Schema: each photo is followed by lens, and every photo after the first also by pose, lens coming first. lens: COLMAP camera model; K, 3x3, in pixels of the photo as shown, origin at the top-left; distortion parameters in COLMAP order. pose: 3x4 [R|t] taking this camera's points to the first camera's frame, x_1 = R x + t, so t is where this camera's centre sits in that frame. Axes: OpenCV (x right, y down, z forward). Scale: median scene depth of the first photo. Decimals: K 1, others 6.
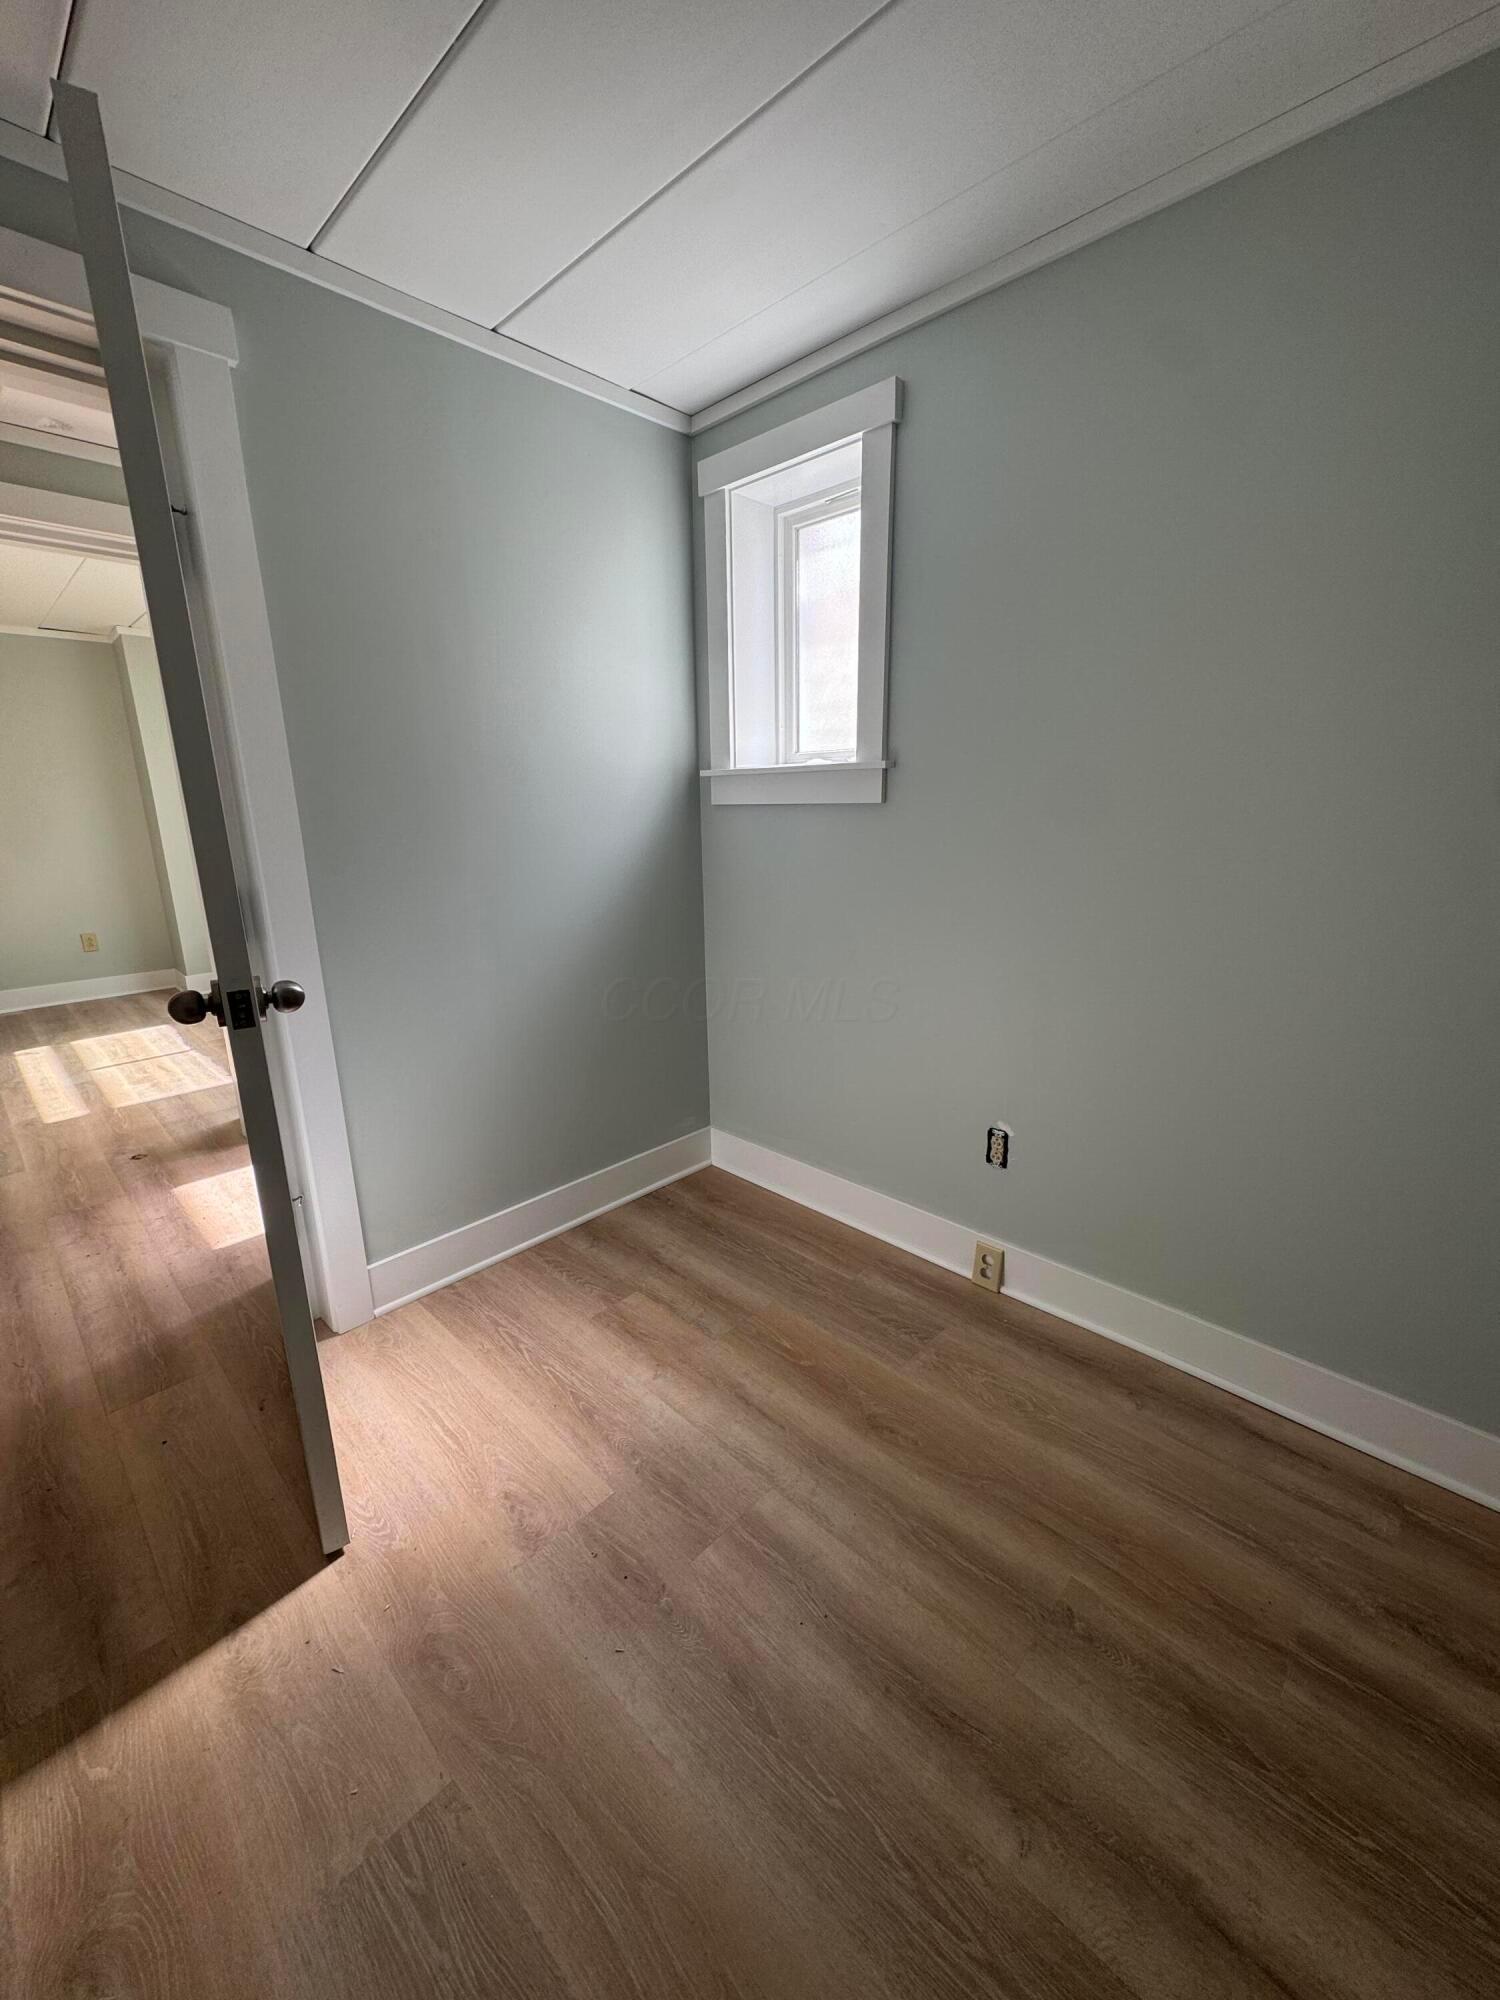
lens RADIAL K [[792.2, 0, 751.5], [0, 792.2, 1000.6], [0, 0, 1]] dist [-0.007616, -0.000076]
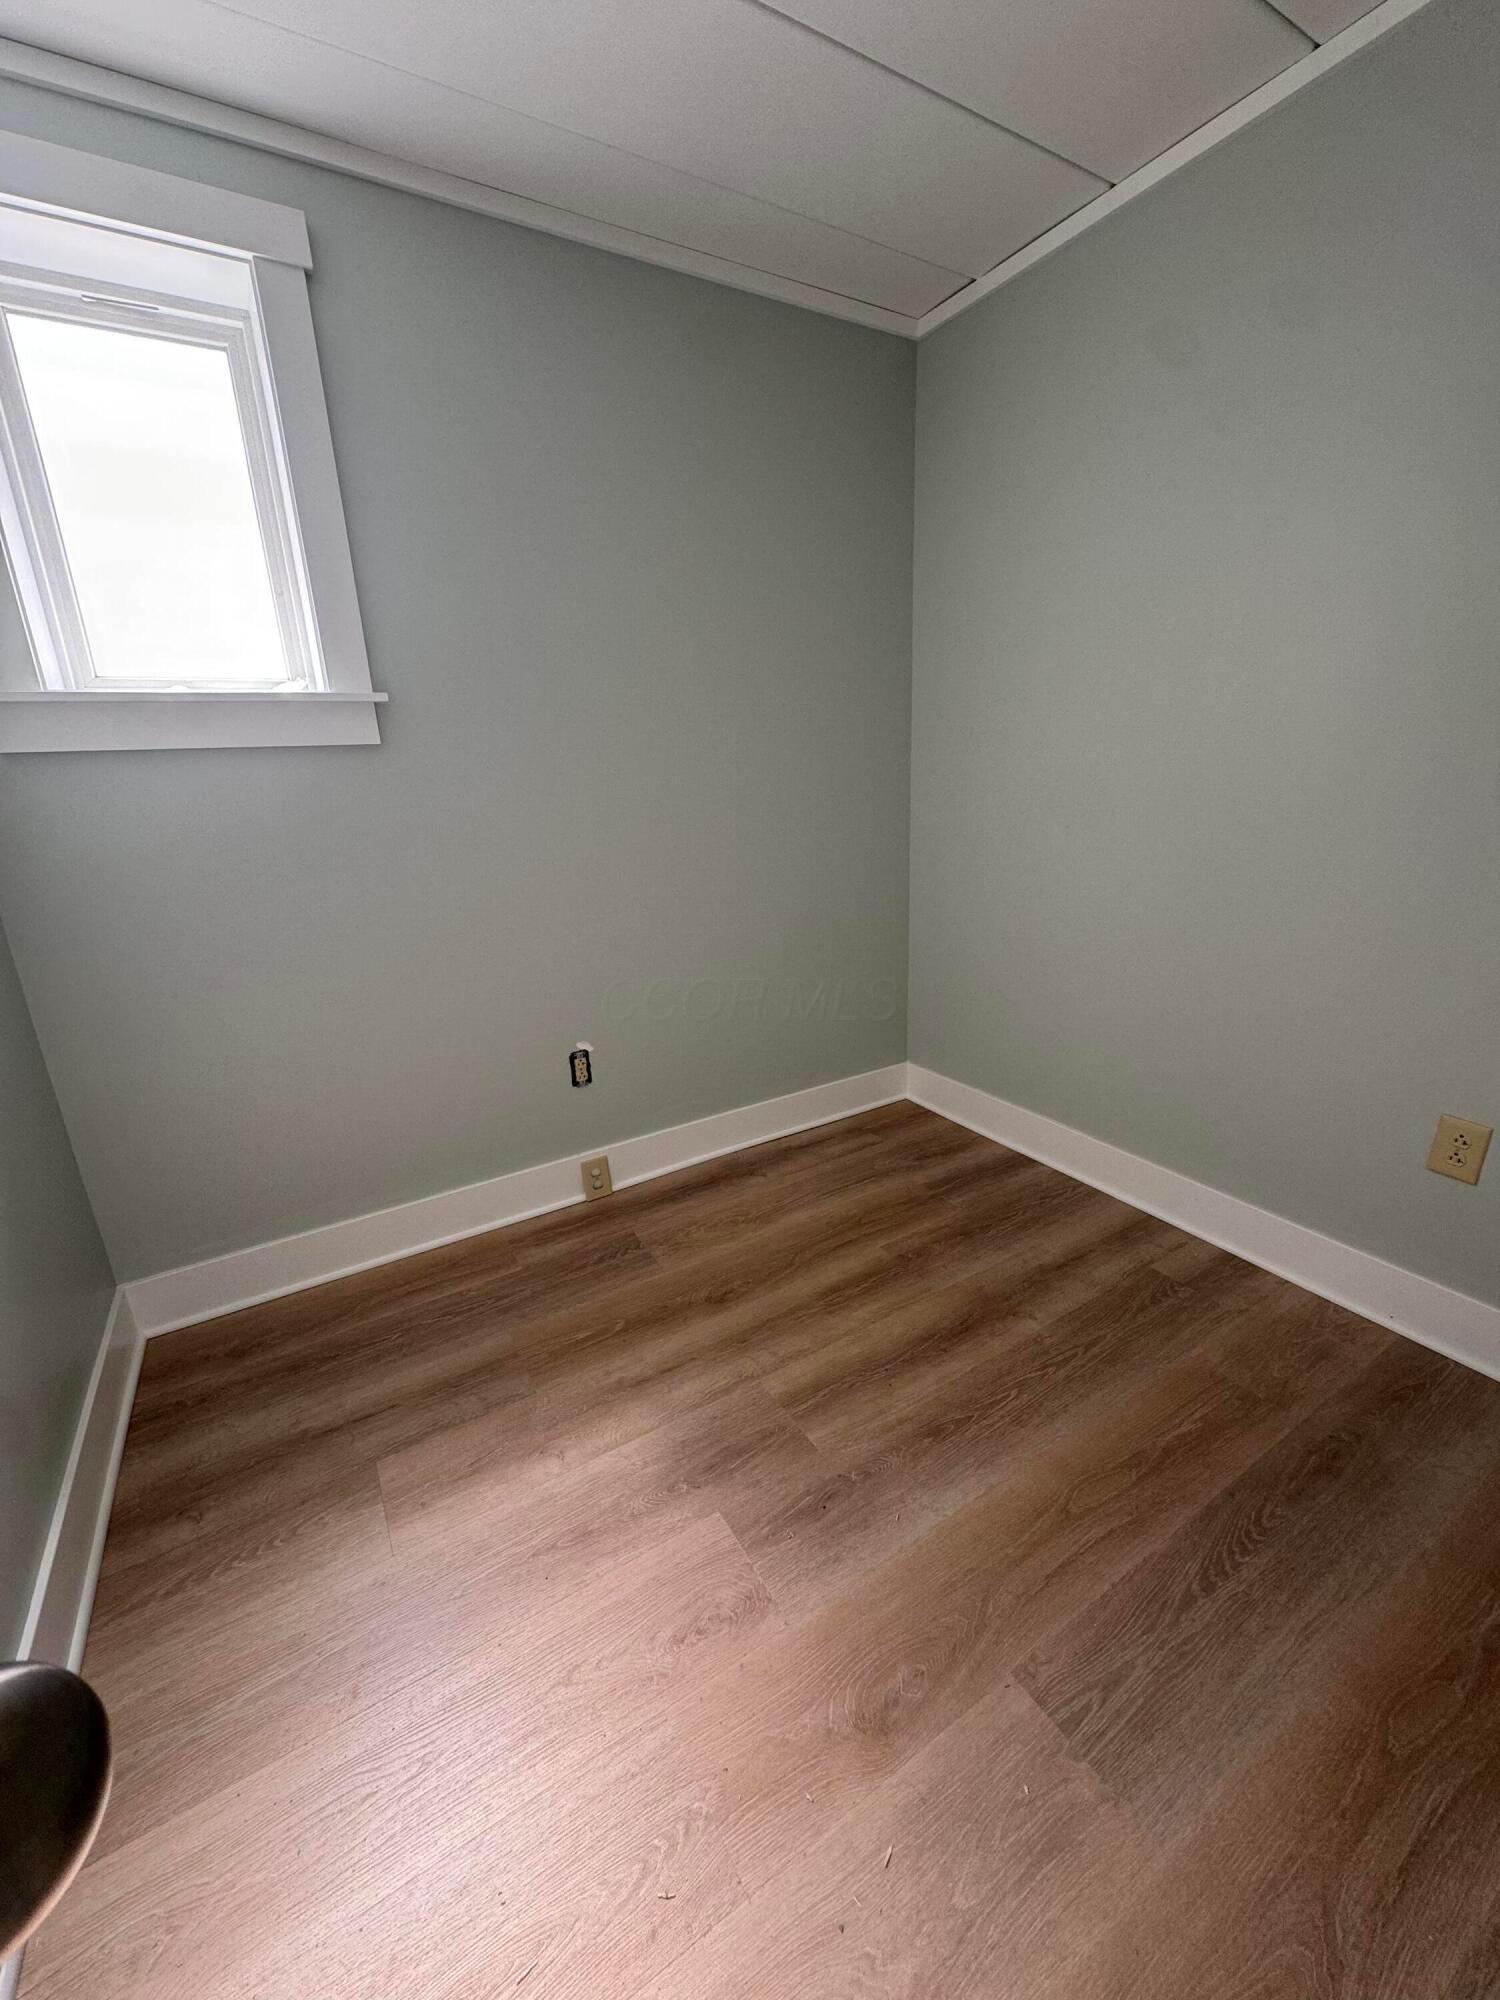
lens RADIAL K [[792.2, 0, 756.6], [0, 792.2, 999.2], [0, 0, 1]] dist [-0.007616, -0.000076]
pose [[0.248164, -0.270664, 0.930137, -0.808787], [0.273163, 0.940761, 0.200875, -0.070499], [-0.929407, 0.204229, 0.307398, 0.570783]]
